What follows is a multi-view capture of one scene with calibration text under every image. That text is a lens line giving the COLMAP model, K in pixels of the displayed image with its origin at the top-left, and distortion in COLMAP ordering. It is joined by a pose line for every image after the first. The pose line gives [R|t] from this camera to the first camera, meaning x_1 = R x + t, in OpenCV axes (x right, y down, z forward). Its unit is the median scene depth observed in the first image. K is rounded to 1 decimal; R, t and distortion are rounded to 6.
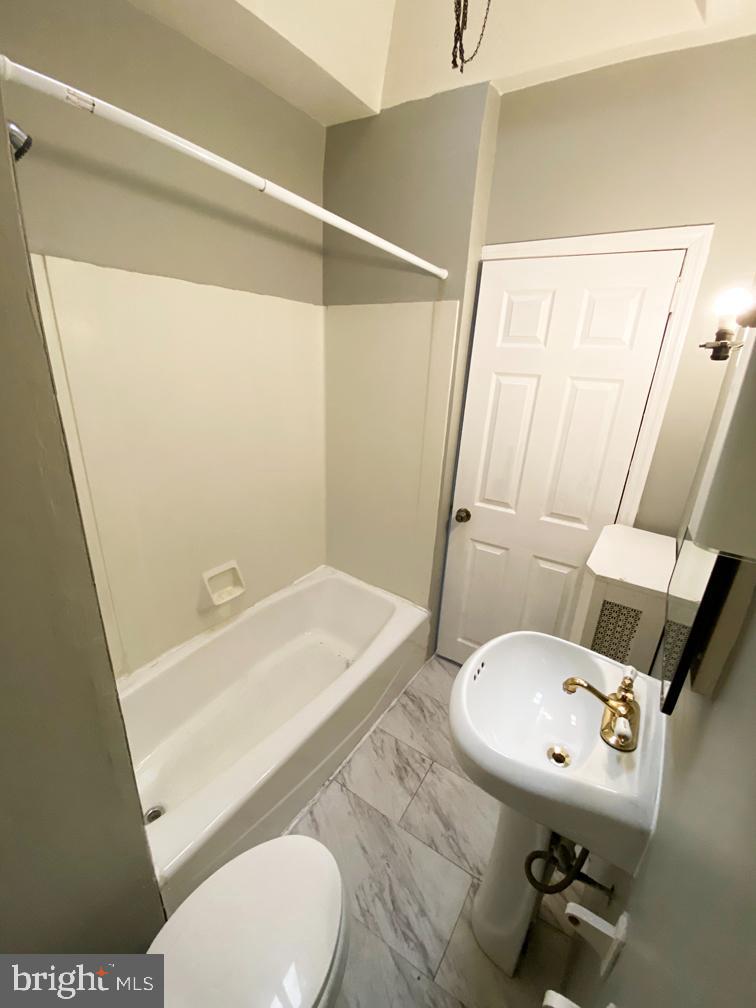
lens RADIAL K [[417.7, 0, 379.5], [0, 417.7, 506.4], [0, 0, 1]] dist [0.079012, -0.047039]
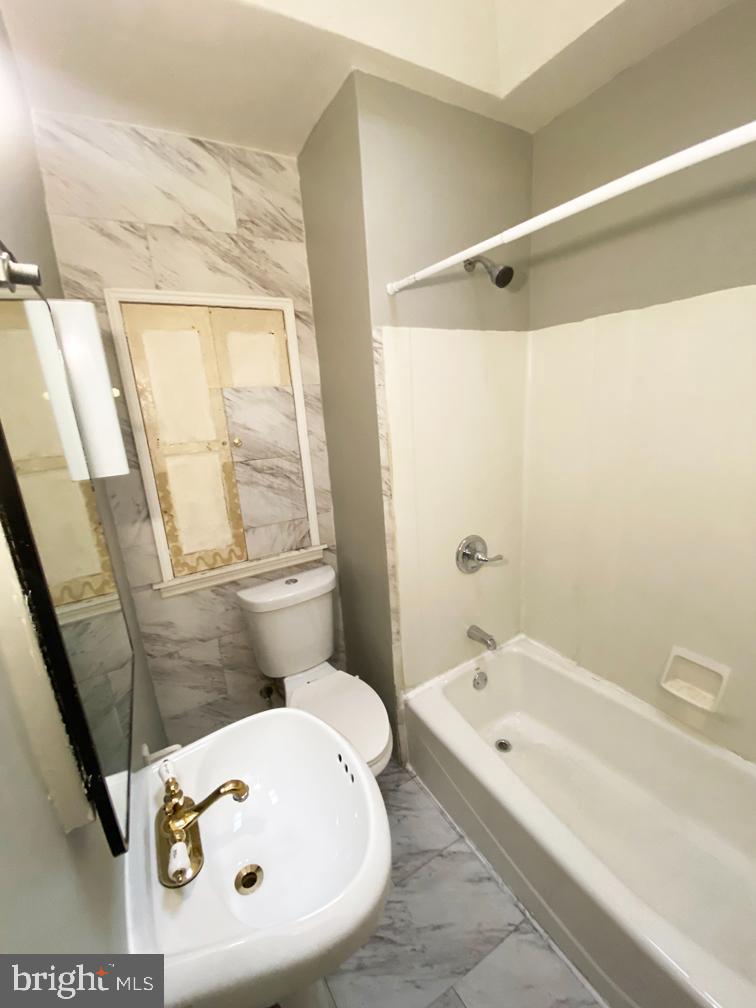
lens RADIAL K [[417.7, 0, 379.5], [0, 417.7, 506.4], [0, 0, 1]] dist [0.079012, -0.047039]
pose [[-0.432523, 0.208757, -0.877123, 0.543190], [-0.267151, 0.899469, 0.345812, -0.235061], [0.861135, 0.383896, -0.333271, 0.753549]]
